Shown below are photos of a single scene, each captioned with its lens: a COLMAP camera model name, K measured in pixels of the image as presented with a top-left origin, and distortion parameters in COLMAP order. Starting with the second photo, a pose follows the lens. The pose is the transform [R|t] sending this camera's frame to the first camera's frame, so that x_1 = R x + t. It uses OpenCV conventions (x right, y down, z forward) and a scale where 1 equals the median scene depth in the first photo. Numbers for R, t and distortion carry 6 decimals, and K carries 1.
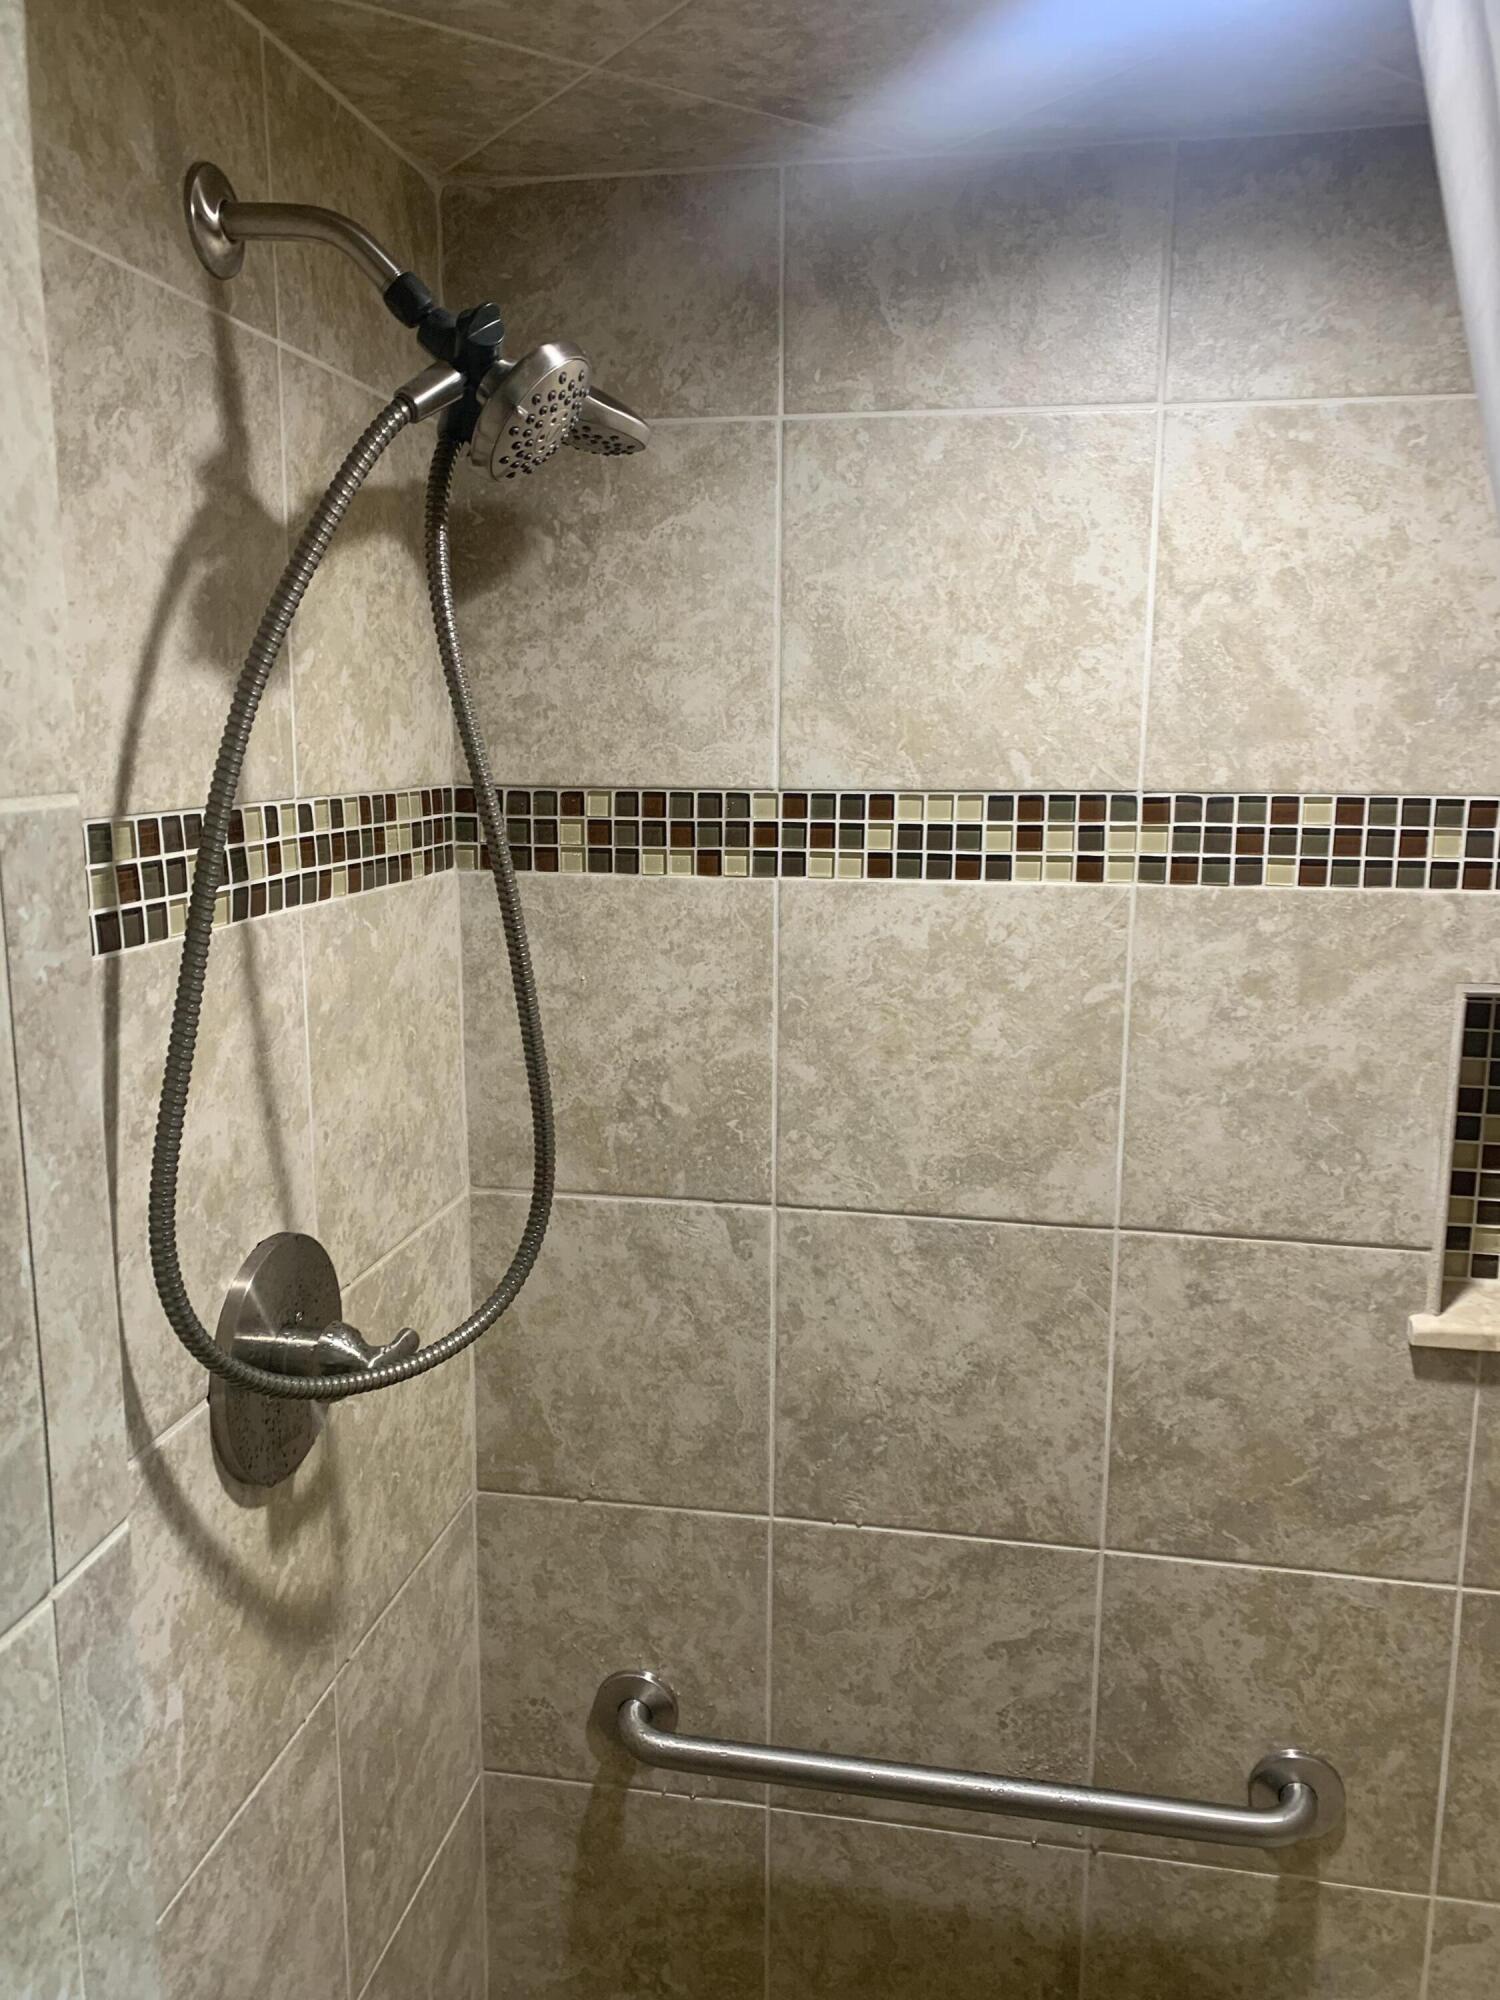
lens RADIAL K [[1528.4, 0, 749.0], [0, 1528.4, 999.4], [0, 0, 1]] dist [0.013531, 0.002863]
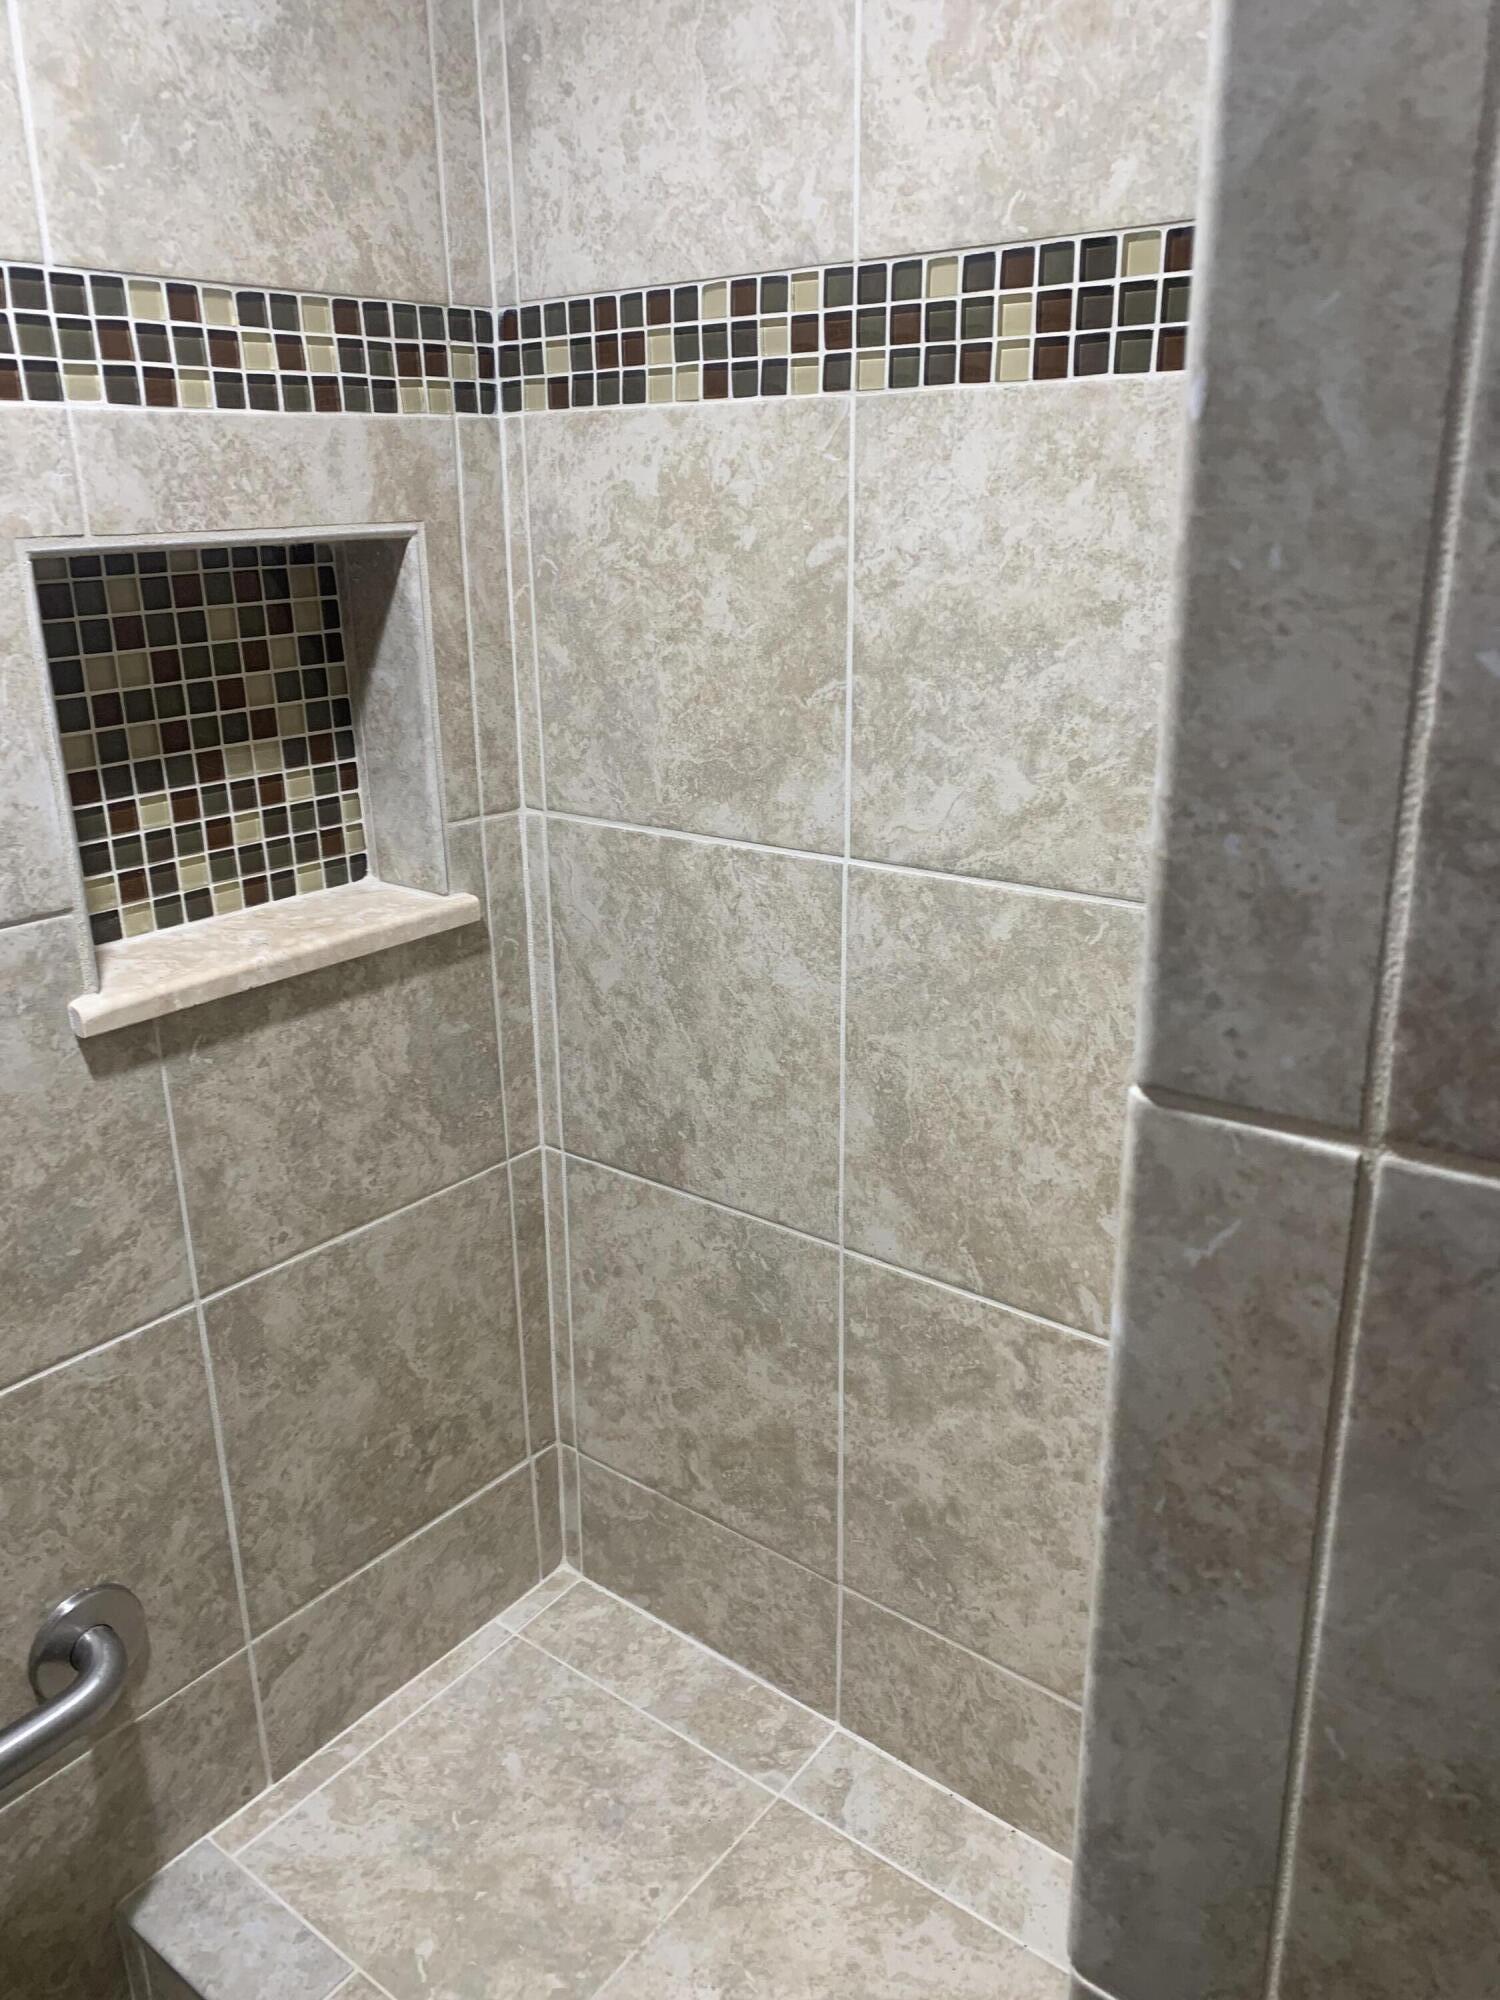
lens RADIAL K [[1528.4, 0, 747.5], [0, 1528.4, 995.3], [0, 0, 1]] dist [0.013531, 0.002863]
pose [[0.459729, -0.289738, 0.839465, -0.050033], [0.175522, 0.956278, 0.233931, 0.082484], [-0.870541, 0.039800, 0.490484, 0.329186]]
